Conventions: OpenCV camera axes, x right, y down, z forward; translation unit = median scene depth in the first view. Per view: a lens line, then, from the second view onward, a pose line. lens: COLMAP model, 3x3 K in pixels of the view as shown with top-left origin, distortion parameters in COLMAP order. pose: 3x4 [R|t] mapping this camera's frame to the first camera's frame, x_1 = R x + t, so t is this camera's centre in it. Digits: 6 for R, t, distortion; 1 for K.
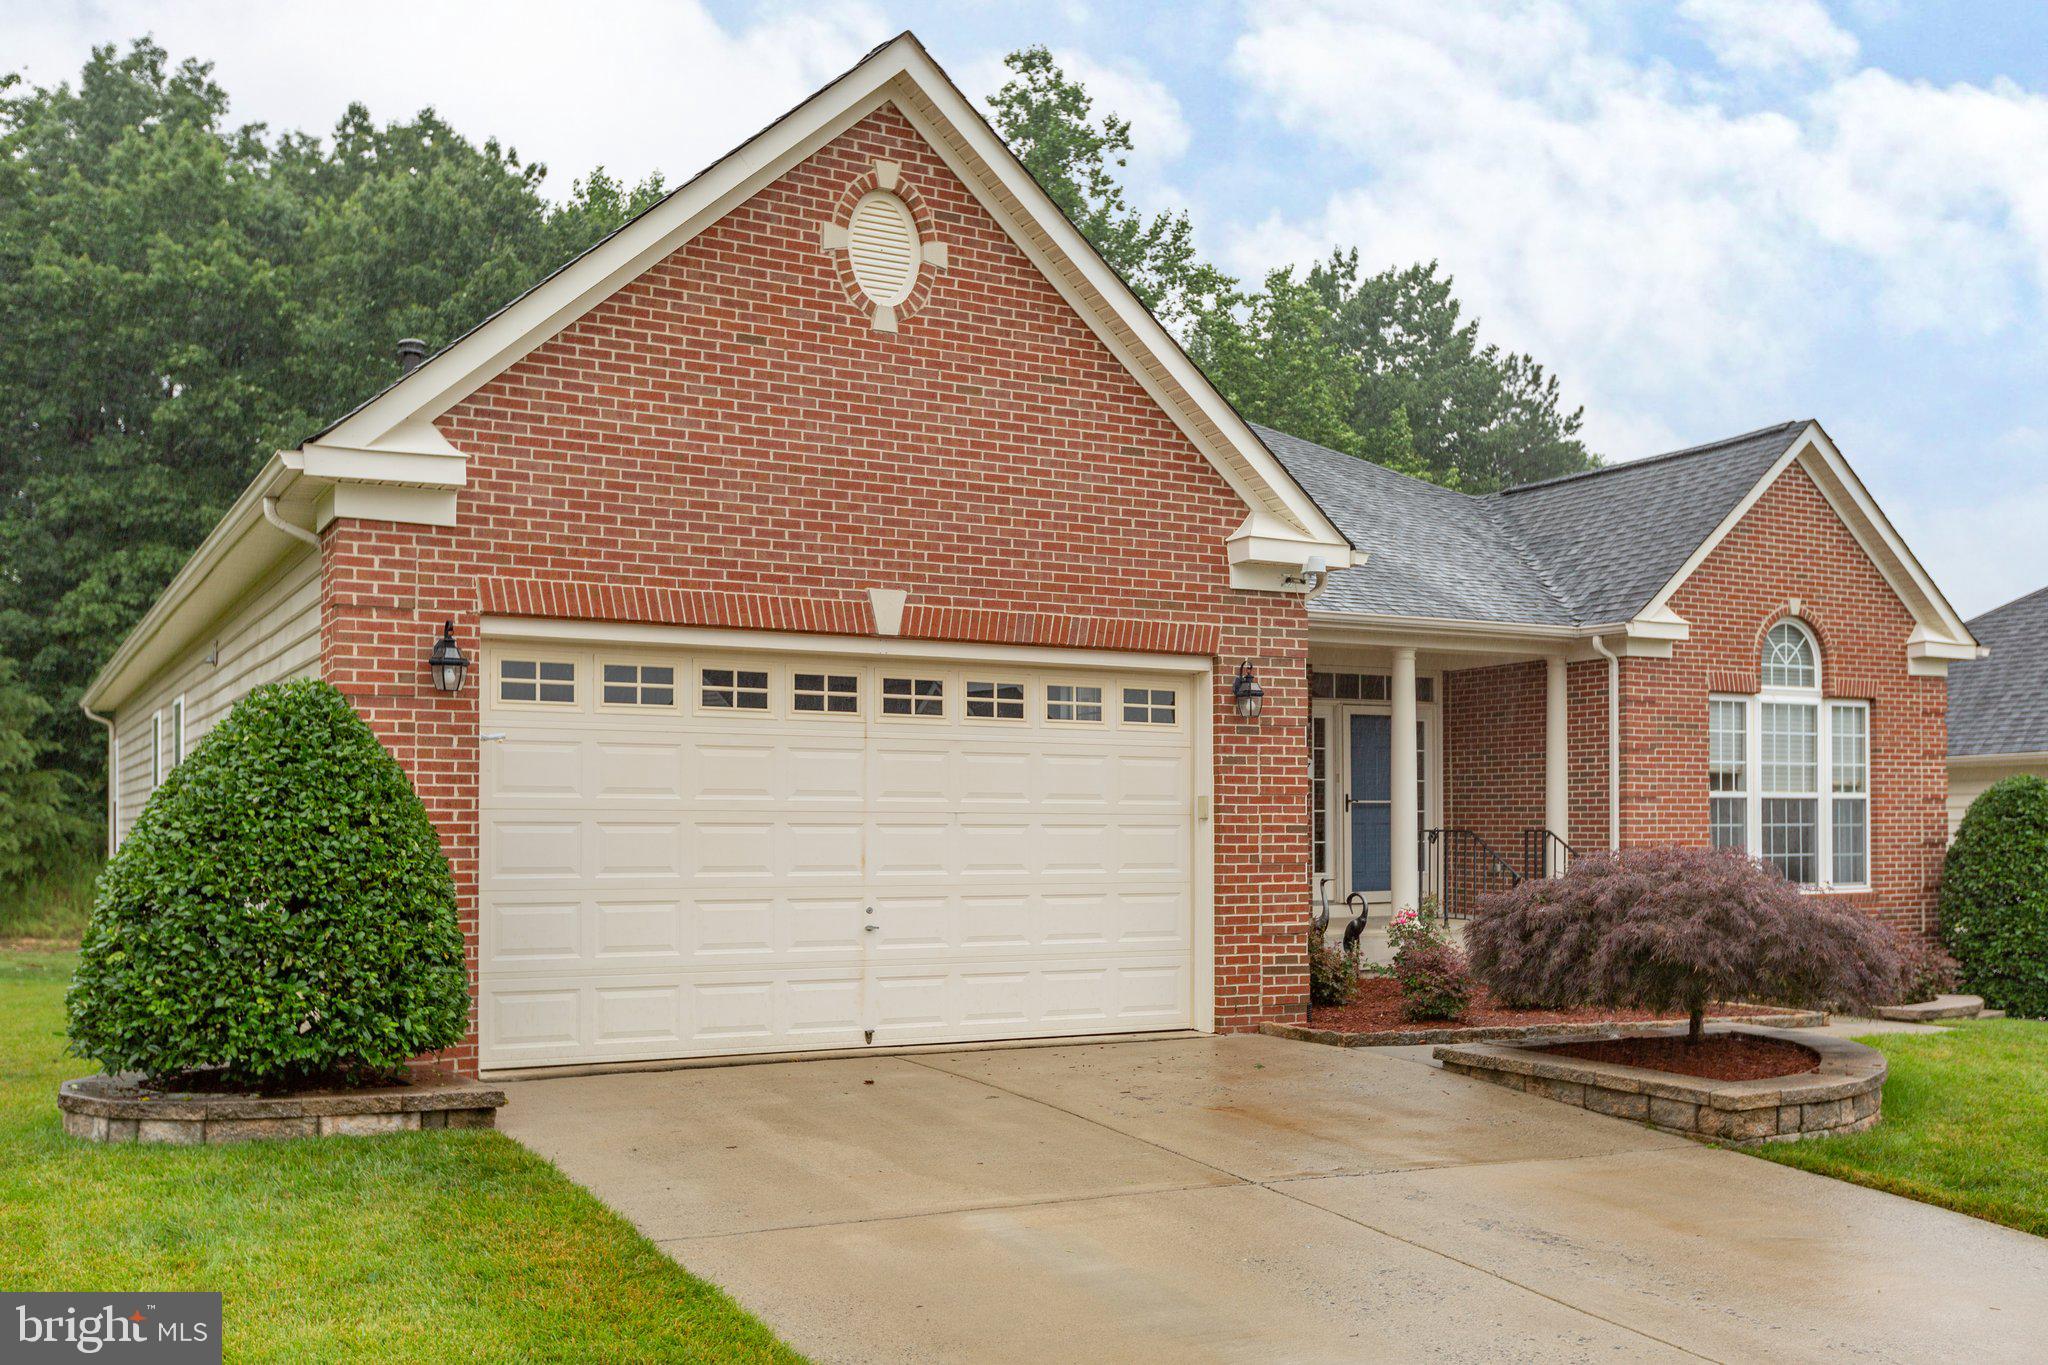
lens RADIAL K [[1915.9, 0, 1024.0], [0, 1915.9, 724.4], [0, 0, 1]] dist [-0.007220, 0.007056]
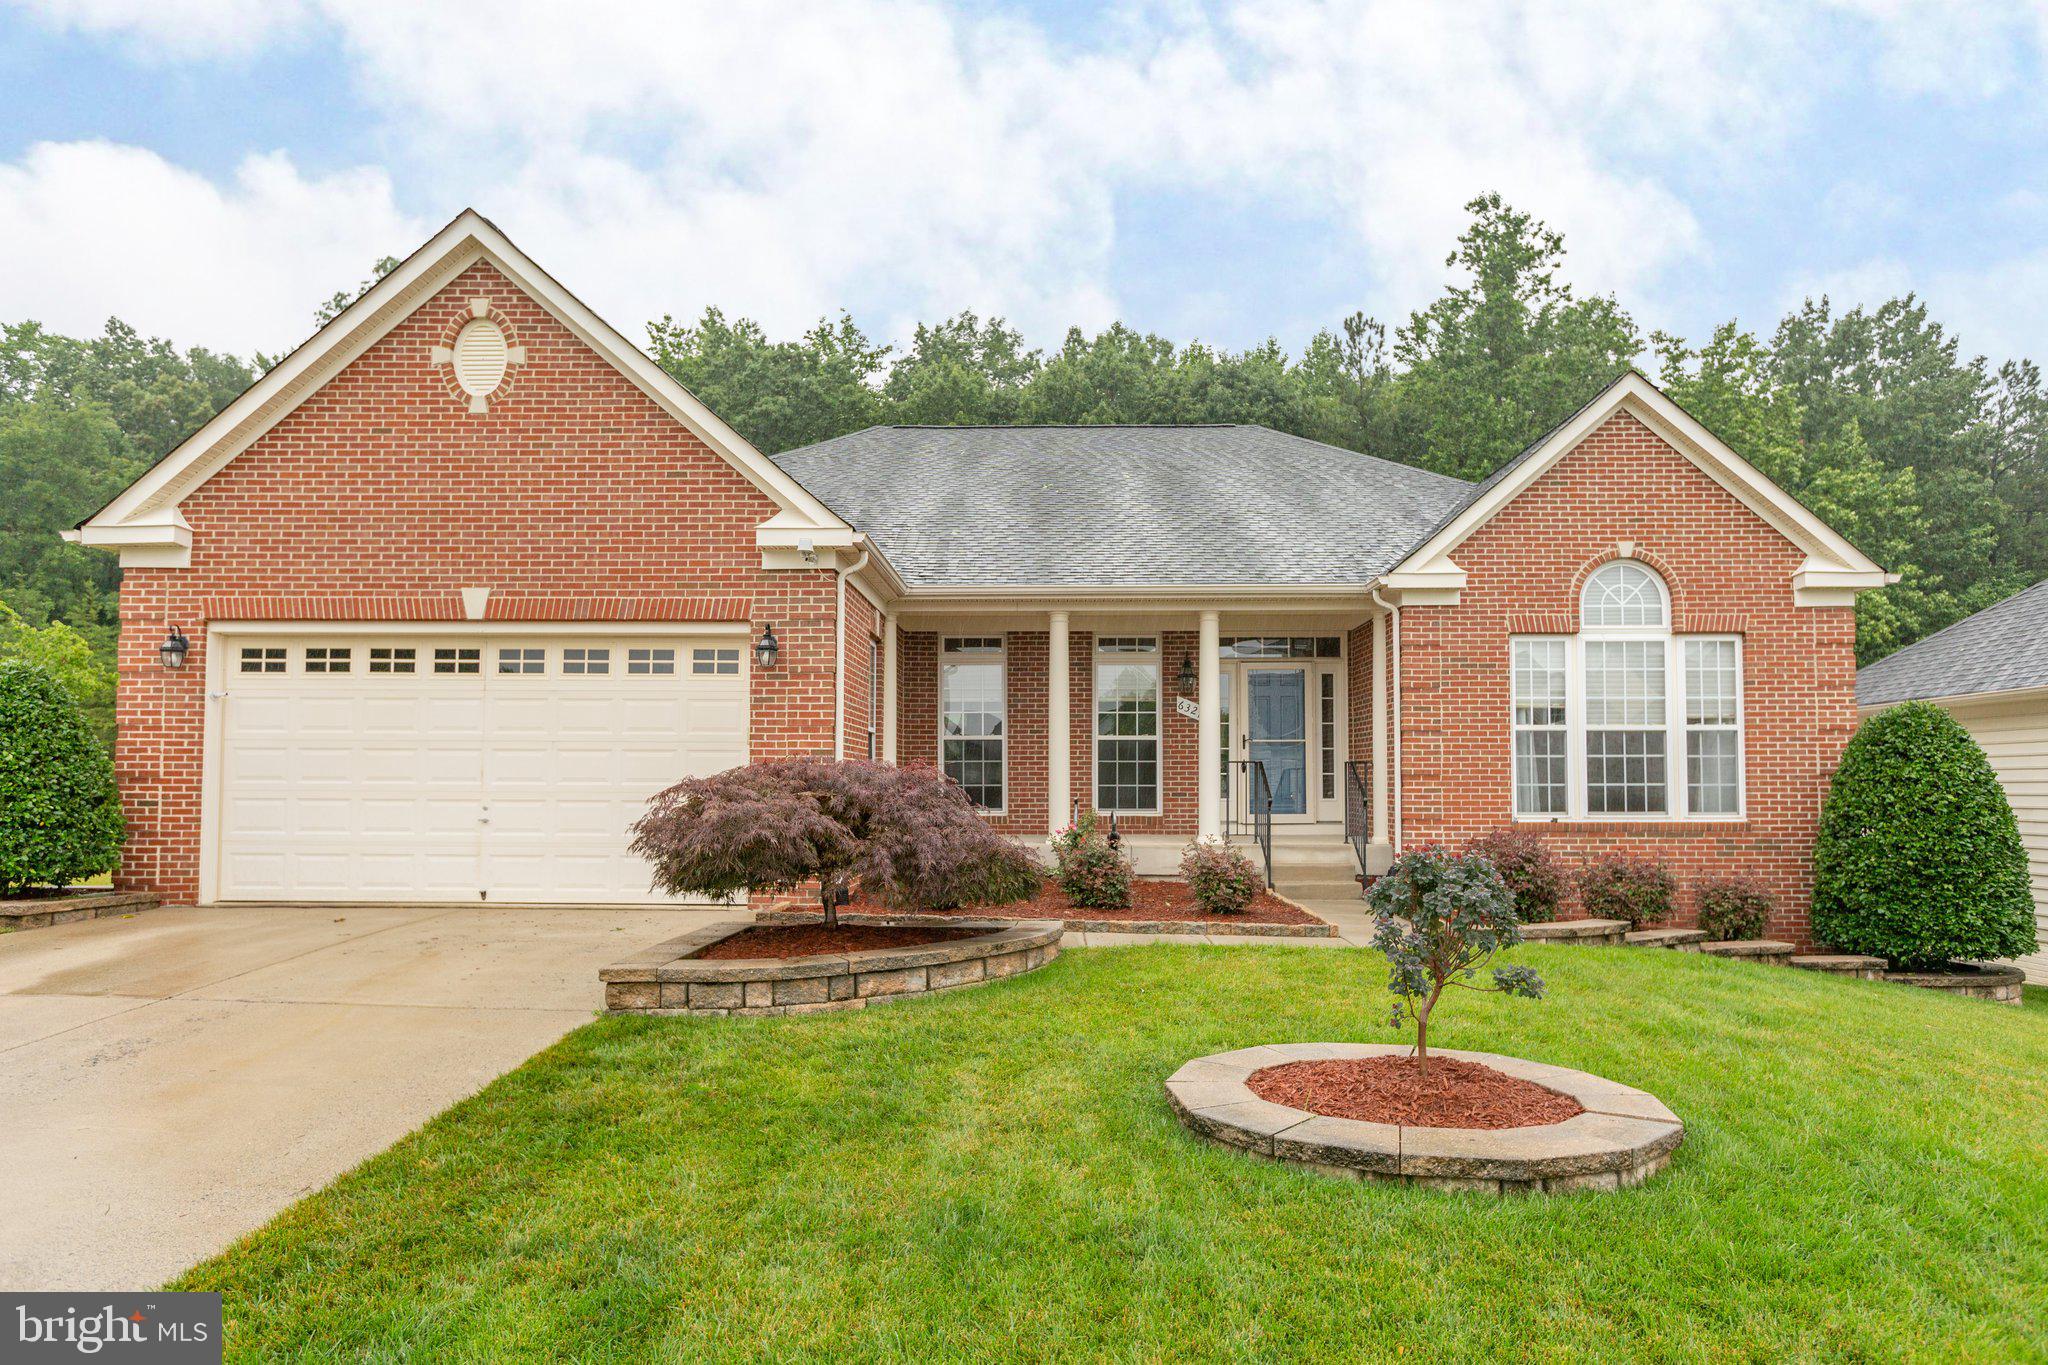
lens RADIAL K [[1264.4, 0, 1024.0], [0, 1264.4, 682.5], [0, 0, 1]] dist [0.000570, 0.001167]
pose [[0.861454, -0.038964, -0.506339, 0.761663], [0.025494, 0.999113, -0.033511, 0.043879], [0.507196, 0.015960, 0.861683, 0.374806]]
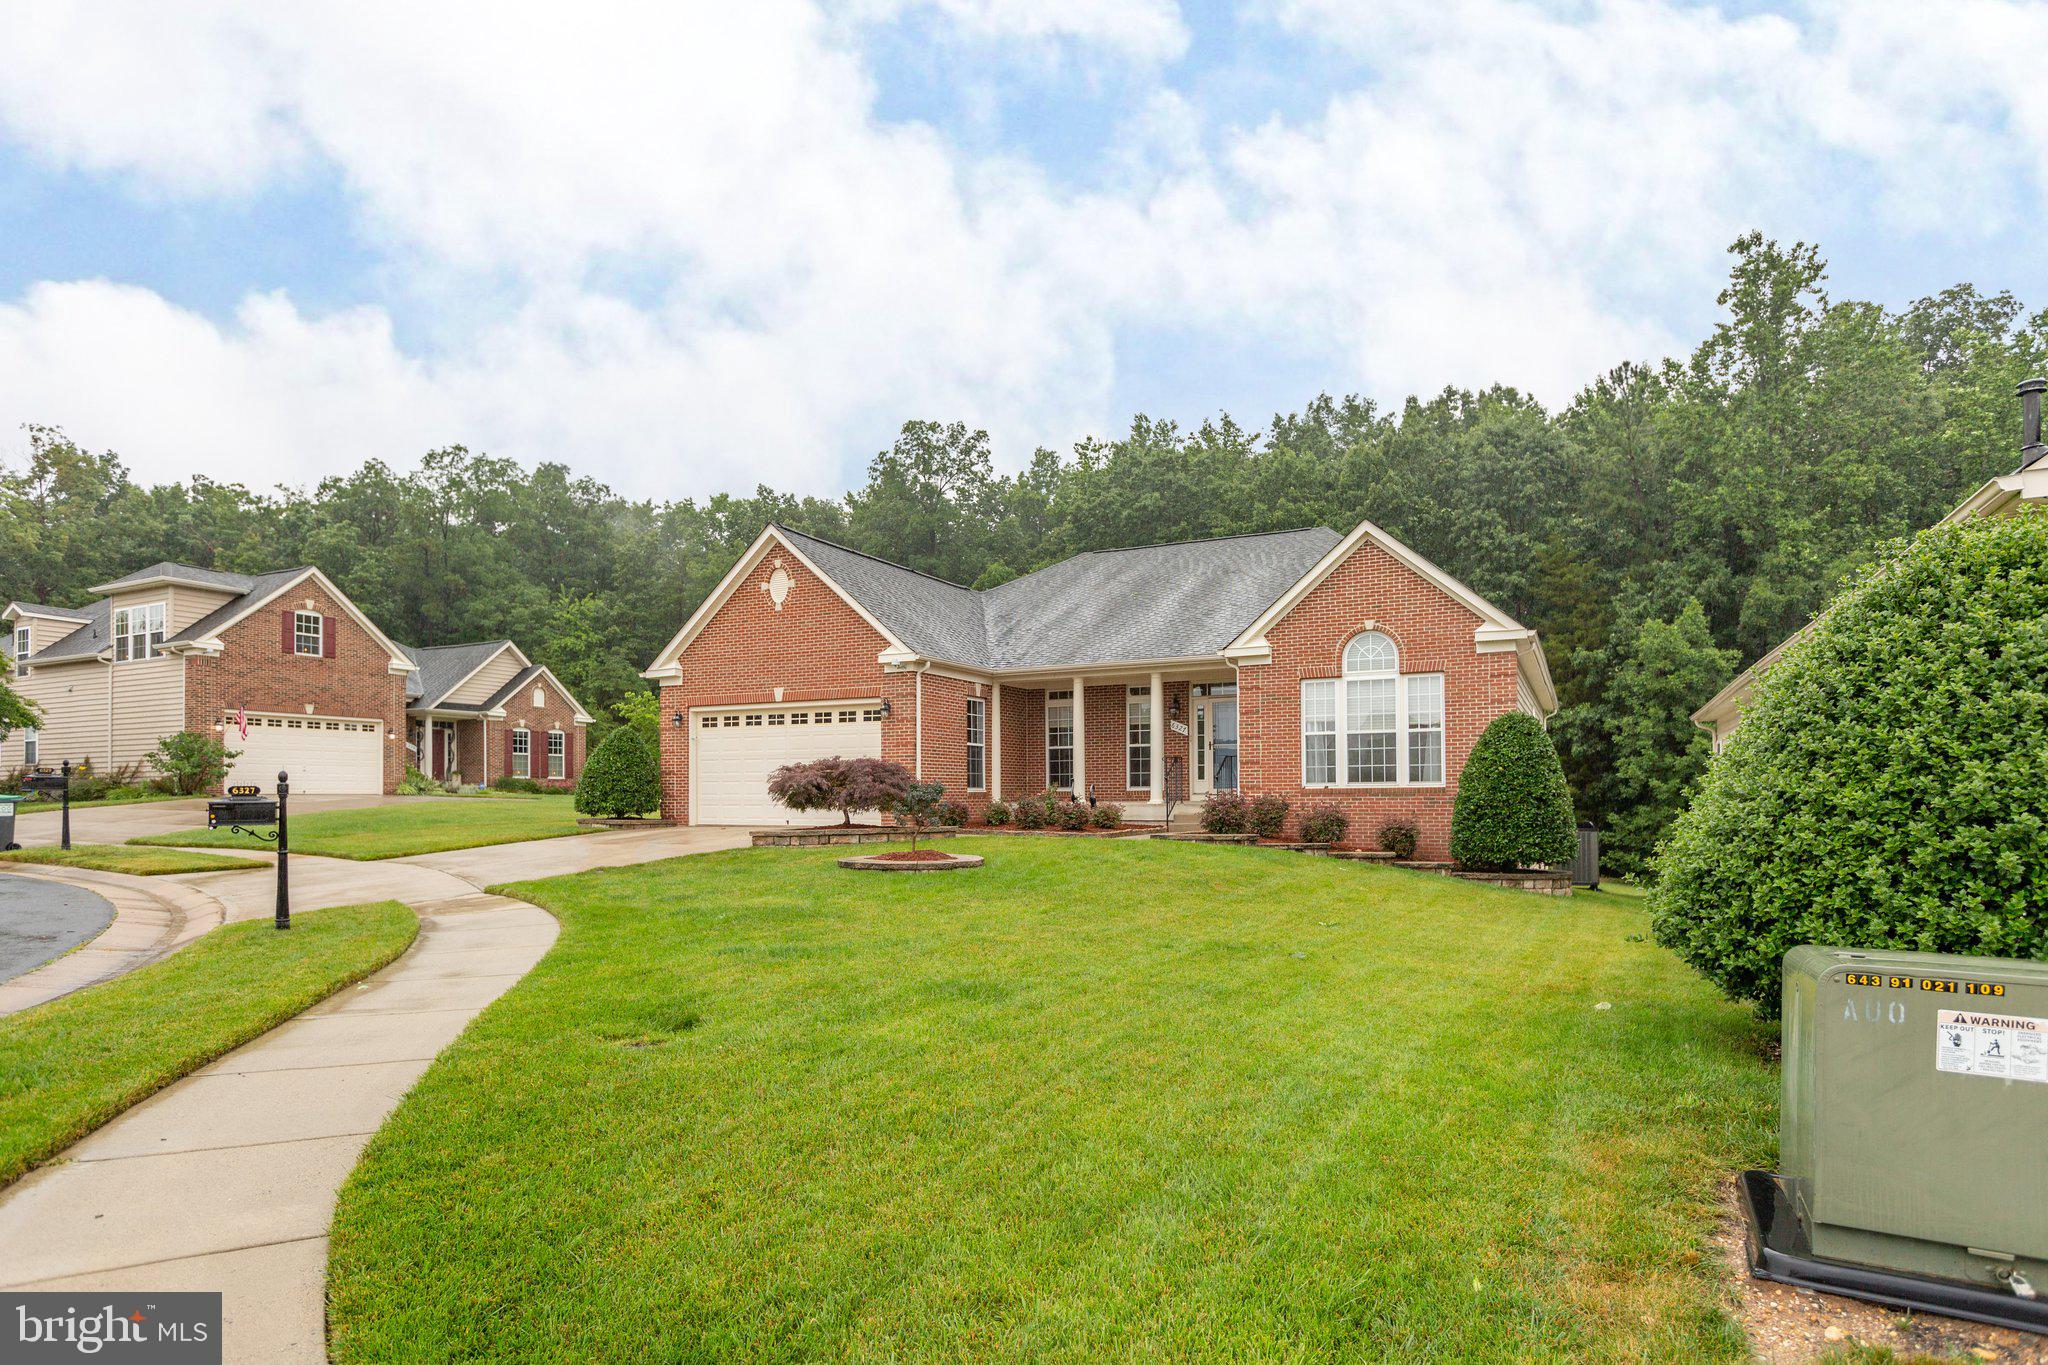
lens RADIAL K [[1185.0, 0, 1024.0], [0, 1185.0, 682.5], [0, 0, 1]] dist [-0.000444, 0.000044]
pose [[0.551688, -0.083528, -0.829857, 1.844588], [0.051013, 0.996489, -0.066387, 0.077962], [0.832489, -0.005708, 0.554012, 0.208200]]
